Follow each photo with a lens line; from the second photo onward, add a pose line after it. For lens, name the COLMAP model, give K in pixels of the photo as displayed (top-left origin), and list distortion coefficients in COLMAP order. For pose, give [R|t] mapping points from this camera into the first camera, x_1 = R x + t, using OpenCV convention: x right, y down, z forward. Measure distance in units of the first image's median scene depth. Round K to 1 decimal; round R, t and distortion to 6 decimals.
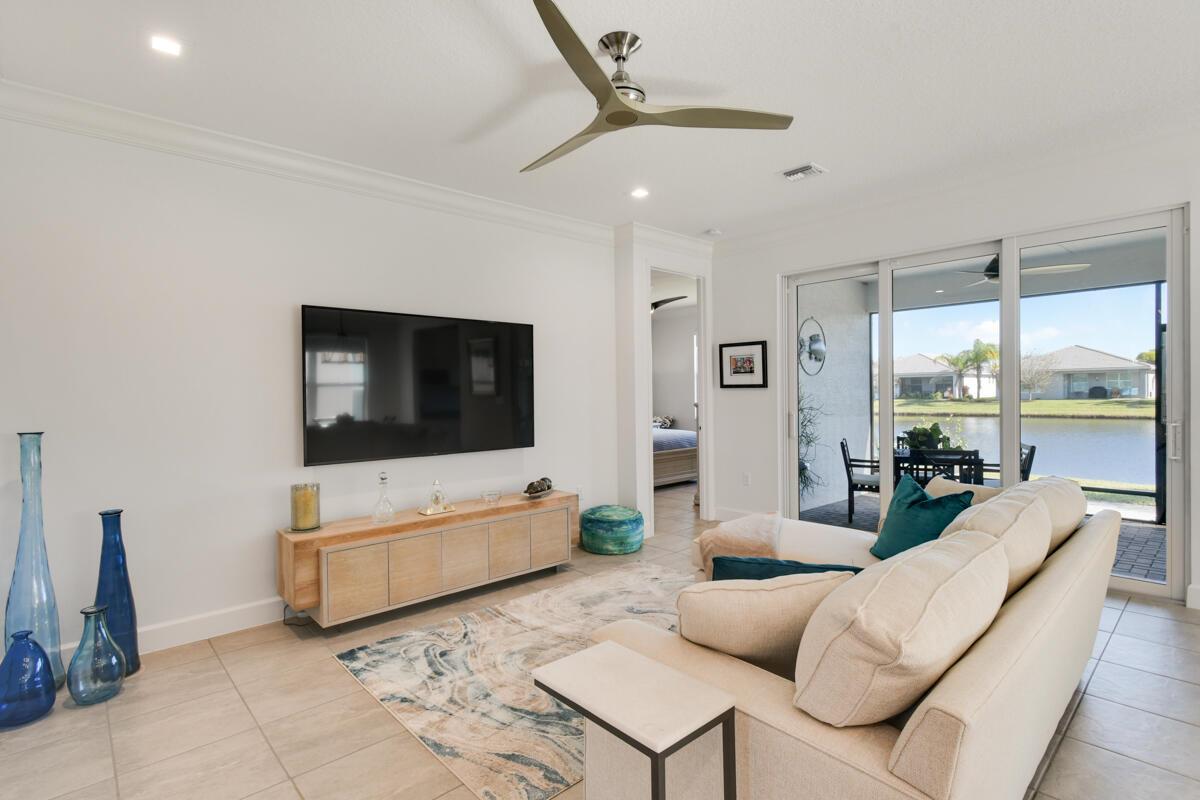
lens RADIAL K [[589.9, 0, 579.9], [0, 589.9, 393.2], [0, 0, 1]] dist [0.012714, -0.002961]
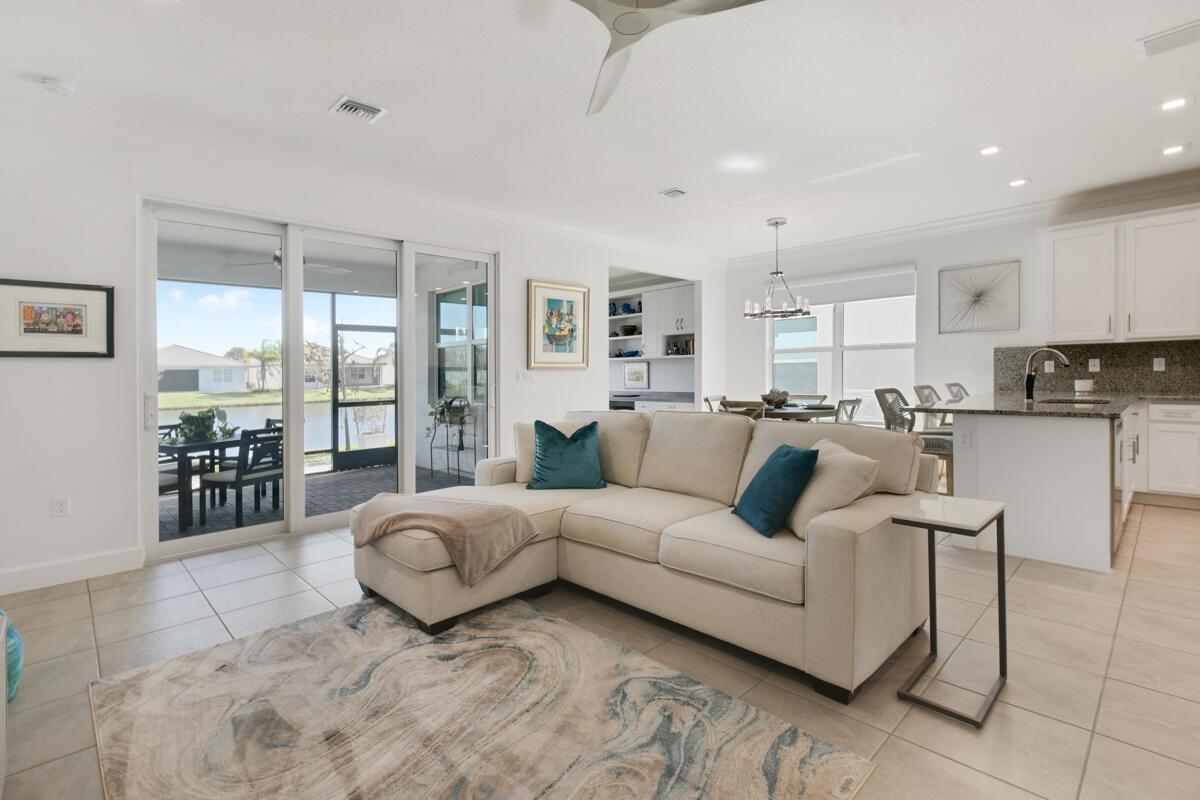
lens RADIAL K [[559.1, 0, 600.7], [0, 559.1, 361.9], [0, 0, 1]] dist [0.006984, -0.002847]
pose [[-0.046031, 0.032774, 0.998402, -0.530007], [0.022873, 0.999234, -0.031747, 0.044033], [-0.998678, 0.021376, -0.046745, 0.753469]]
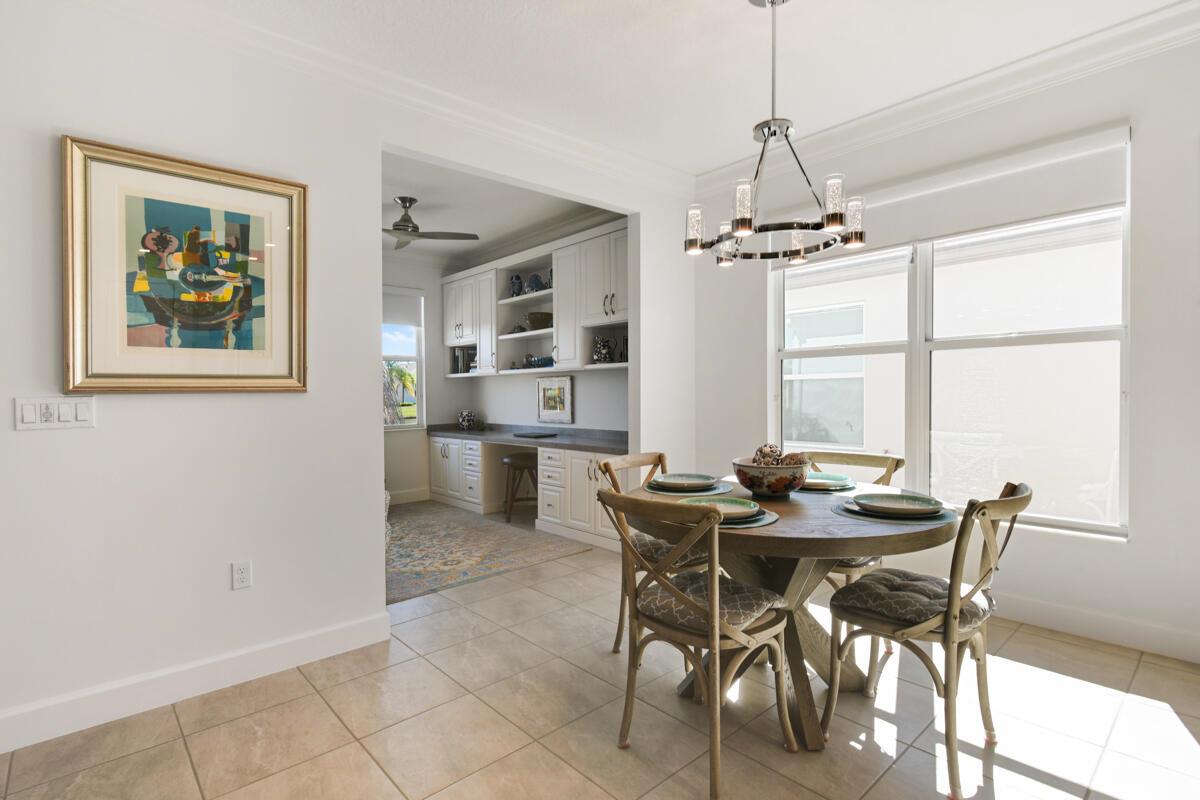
lens RADIAL K [[589.9, 0, 604.7], [0, 589.9, 360.0], [0, 0, 1]] dist [0.012714, -0.002961]
pose [[-0.014019, 0.064485, 0.997820, 0.465887], [0.020979, 0.997718, -0.064183, 0.026541], [-0.999682, 0.020034, -0.015339, 0.352115]]
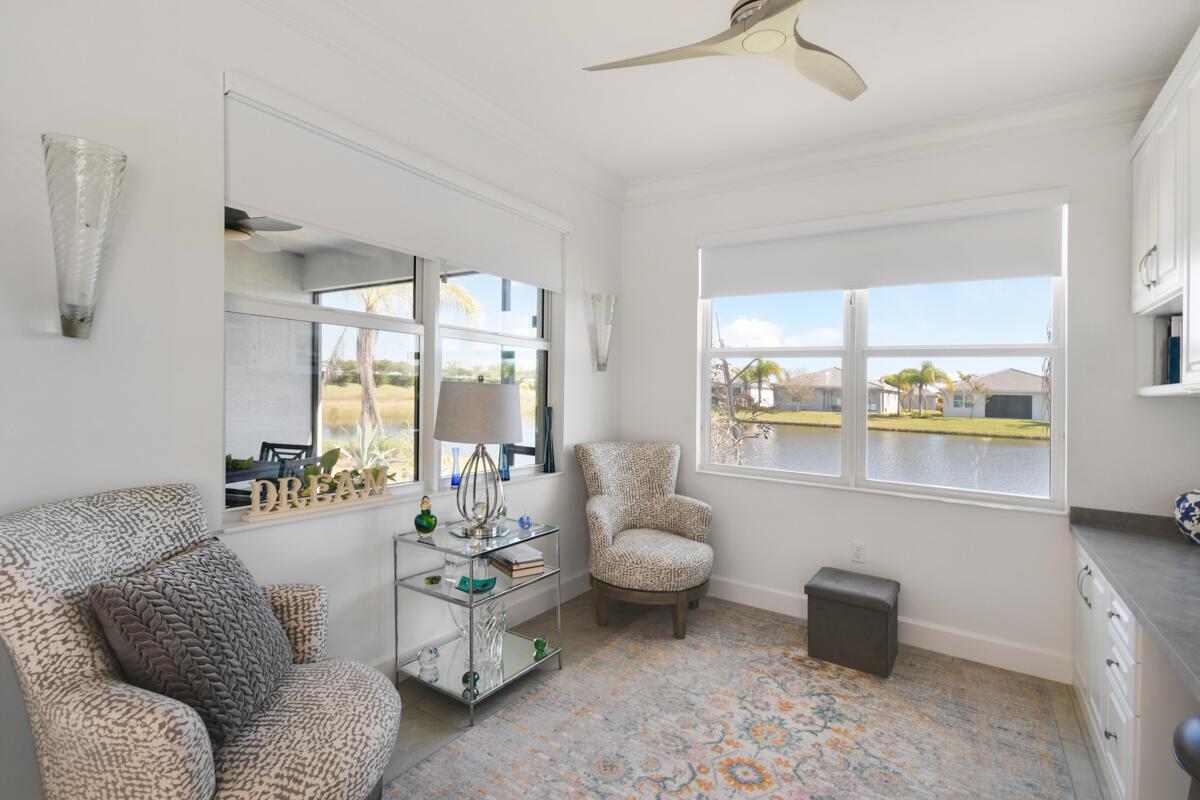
lens RADIAL K [[559.1, 0, 590.6], [0, 559.1, 394.1], [0, 0, 1]] dist [0.006984, -0.002847]
pose [[0.964382, 0.042847, 0.261021, 1.531066], [-0.043728, 0.999040, -0.002431, -0.019790], [-0.260875, -0.009069, 0.965330, 0.338851]]
